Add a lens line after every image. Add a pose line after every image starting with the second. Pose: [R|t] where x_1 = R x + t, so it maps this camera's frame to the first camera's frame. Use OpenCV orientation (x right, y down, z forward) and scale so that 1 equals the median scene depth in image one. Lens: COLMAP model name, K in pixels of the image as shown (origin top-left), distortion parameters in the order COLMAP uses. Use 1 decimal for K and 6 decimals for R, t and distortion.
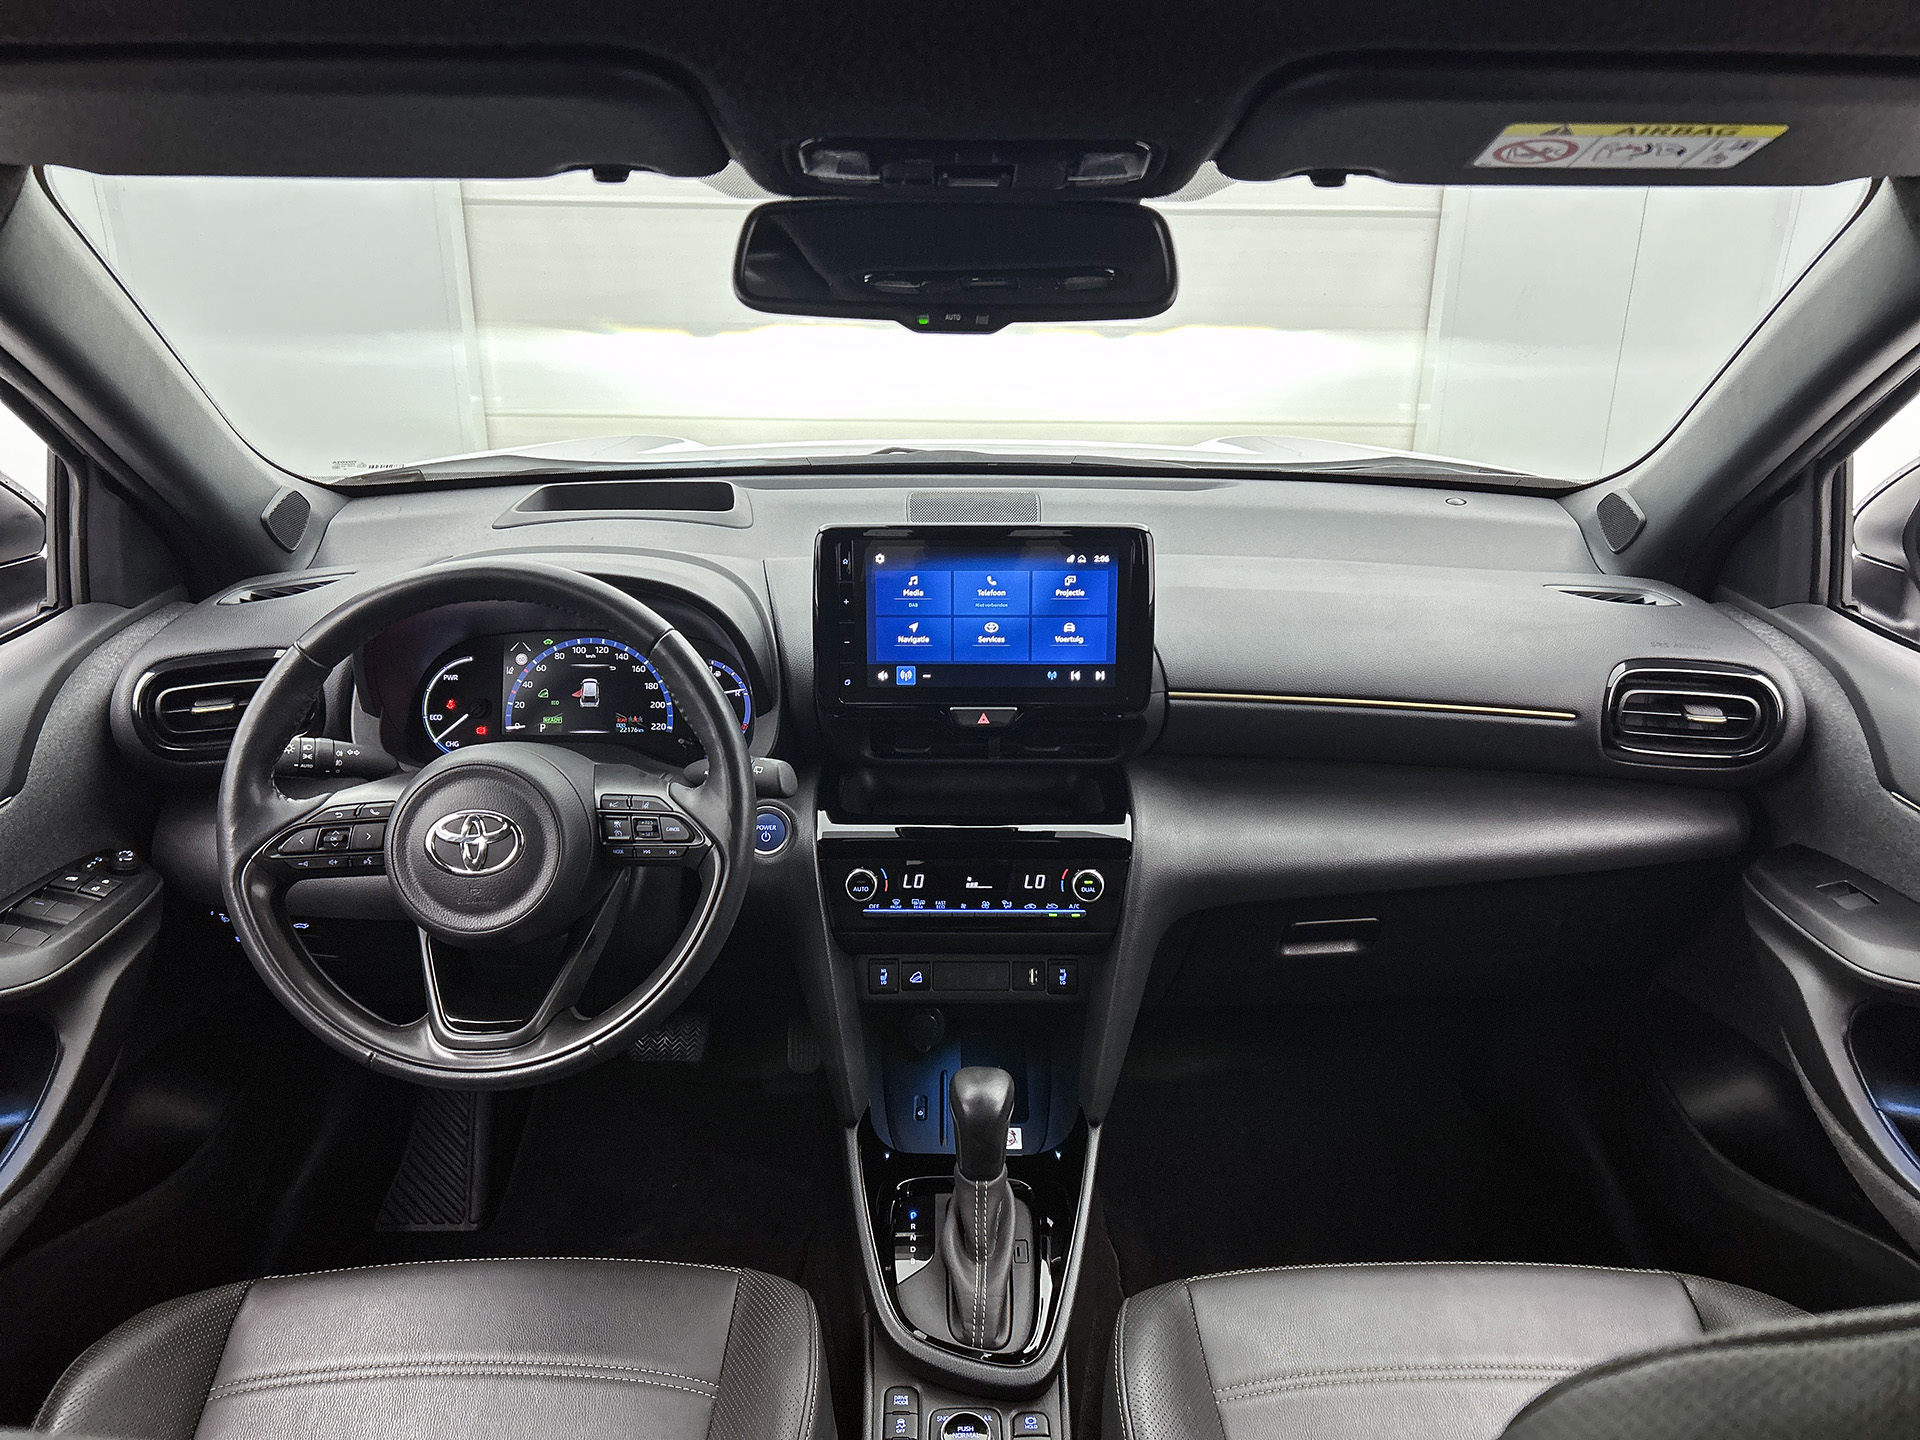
lens RADIAL K [[1447.4, 0, 991.5], [0, 1447.4, 692.3], [0, 0, 1]] dist [0.052595, -0.070442]
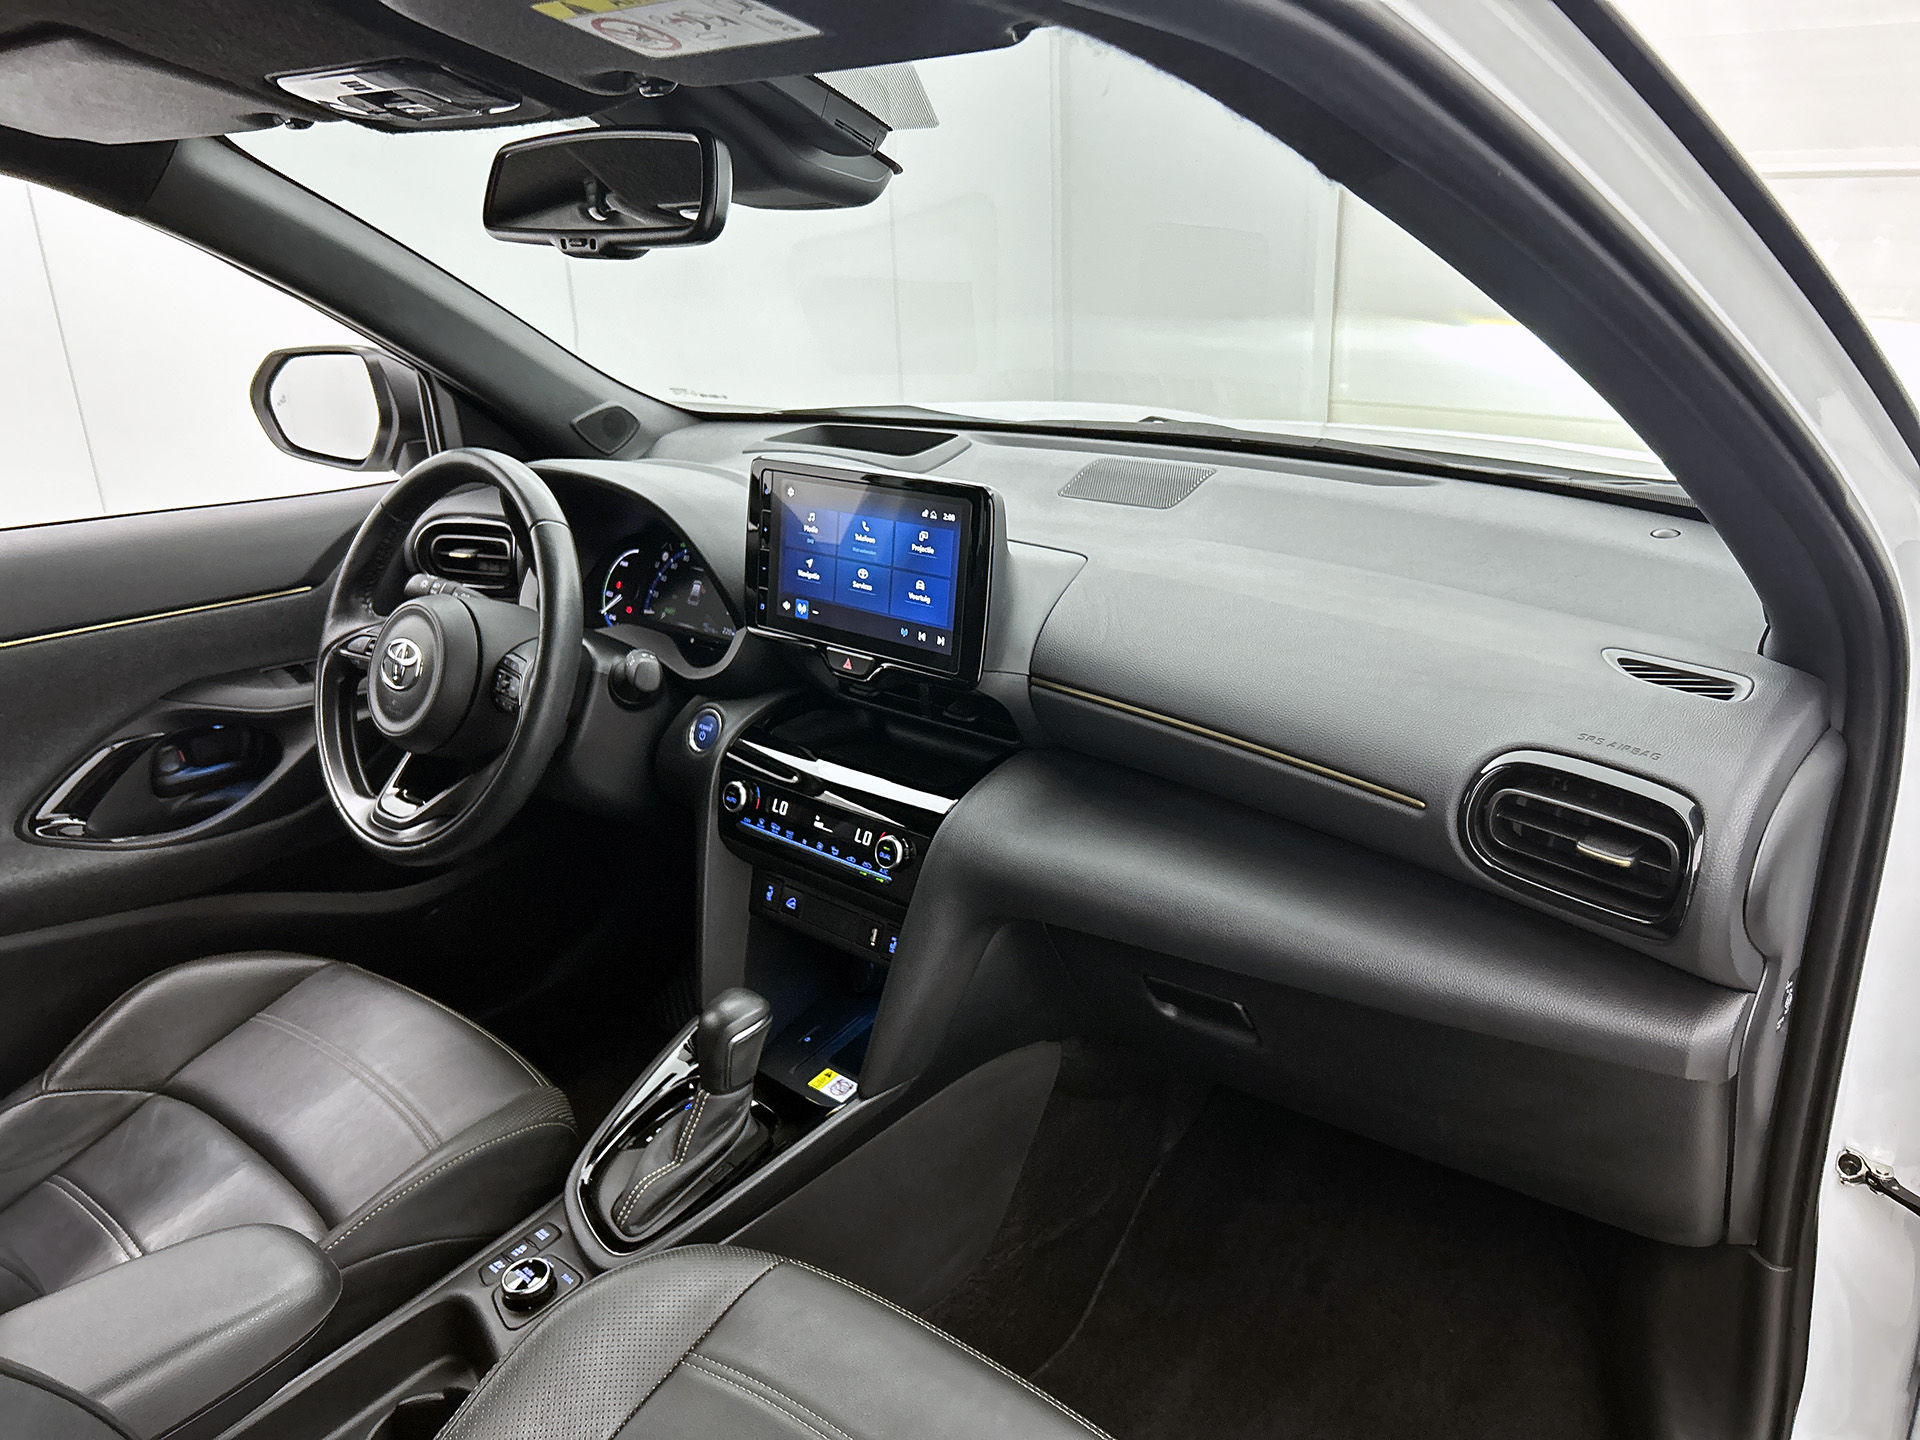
lens RADIAL K [[1447.4, 0, 994.9], [0, 1447.4, 719.0], [0, 0, 1]] dist [0.052595, -0.070442]
pose [[0.745233, 0.199859, -0.636148, 0.707030], [-0.190574, 0.978070, 0.084027, -0.047490], [0.638991, 0.058614, 0.766978, 0.298943]]
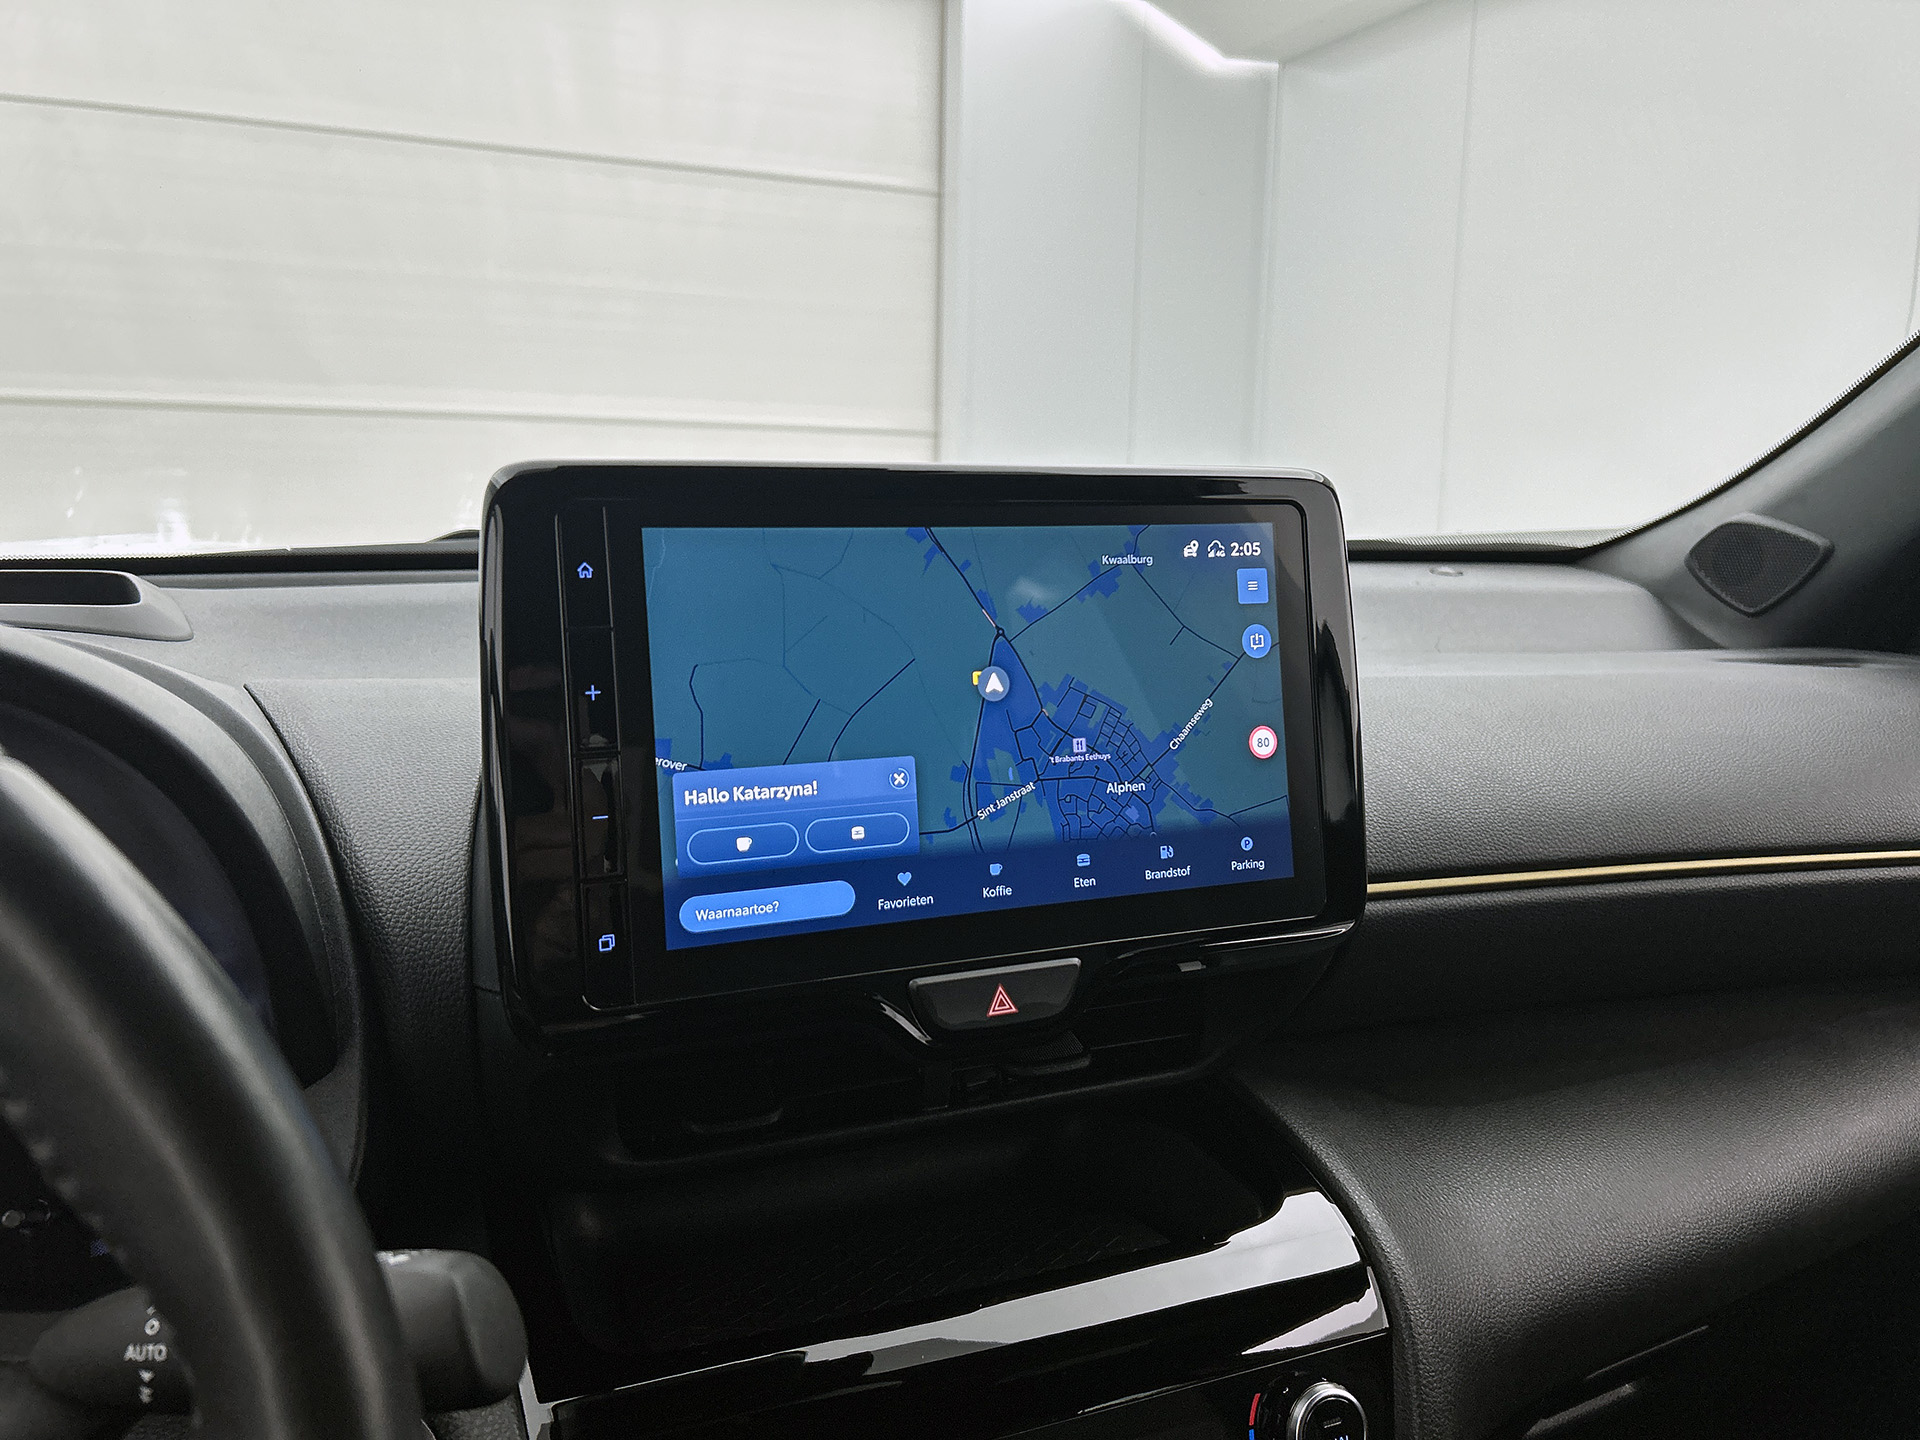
lens RADIAL K [[1447.4, 0, 959.8], [0, 1447.4, 708.3], [0, 0, 1]] dist [0.052595, -0.070442]
pose [[0.928350, -0.057955, 0.367161, -0.141164], [0.127047, 0.977755, -0.166898, 0.005953], [-0.349321, 0.201586, 0.915062, 0.655905]]
